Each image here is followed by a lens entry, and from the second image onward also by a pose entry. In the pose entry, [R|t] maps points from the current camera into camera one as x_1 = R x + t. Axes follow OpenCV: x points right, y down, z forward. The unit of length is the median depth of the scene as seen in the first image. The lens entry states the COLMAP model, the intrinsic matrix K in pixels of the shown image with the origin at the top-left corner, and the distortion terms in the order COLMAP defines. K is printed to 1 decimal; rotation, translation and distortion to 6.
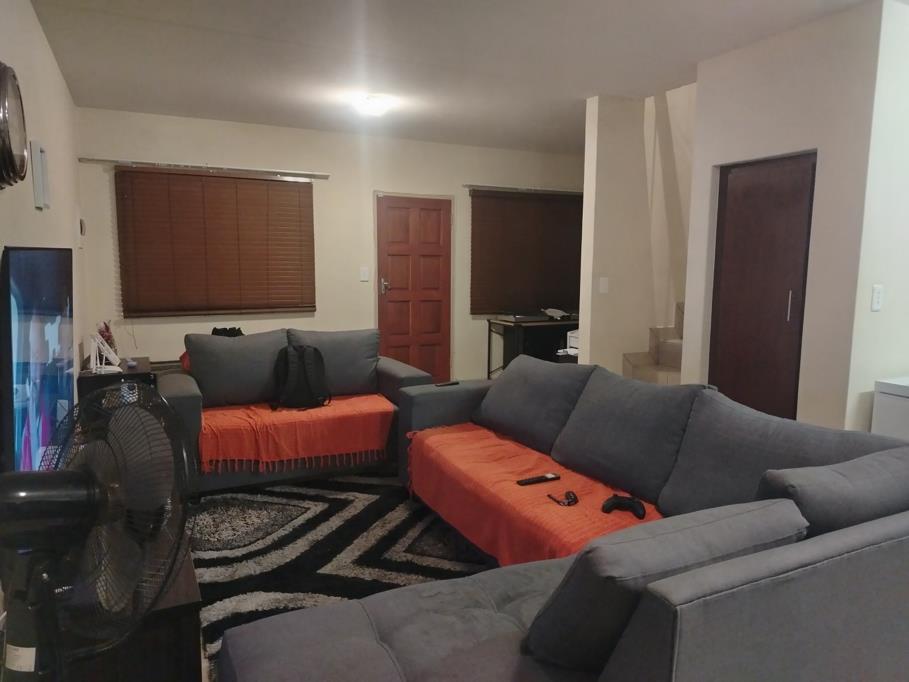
lens RADIAL K [[629.8, 0, 457.3], [0, 629.8, 343.9], [0, 0, 1]] dist [-0.004812, -0.002244]
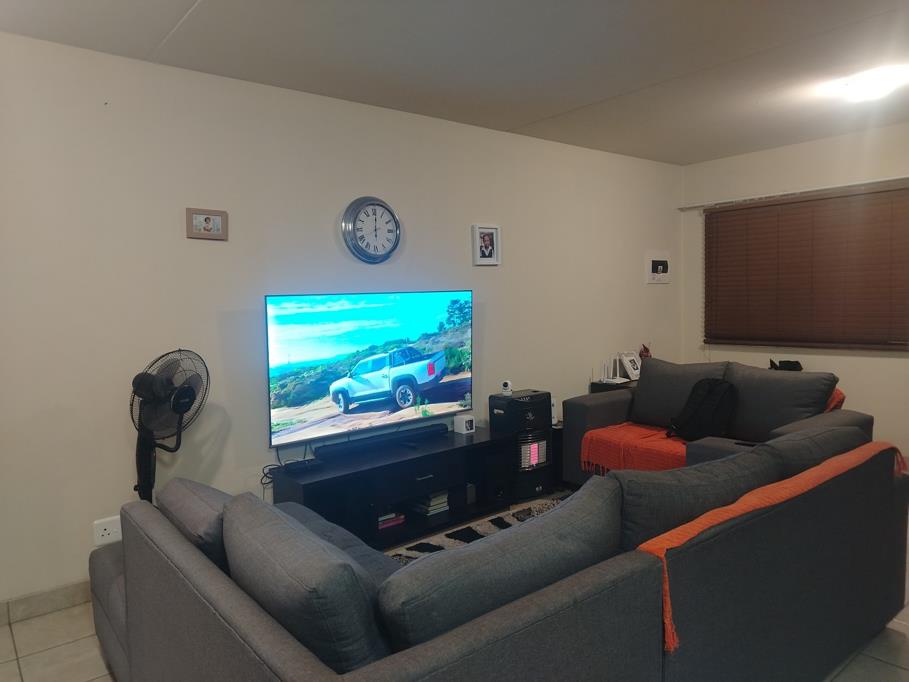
lens RADIAL K [[629.8, 0, 459.3], [0, 629.8, 343.3], [0, 0, 1]] dist [-0.004812, -0.002244]
pose [[0.242541, 0.058349, -0.968385, 0.463184], [-0.103707, 0.994029, 0.033920, -0.034752], [0.964582, 0.092202, 0.247144, 0.309750]]
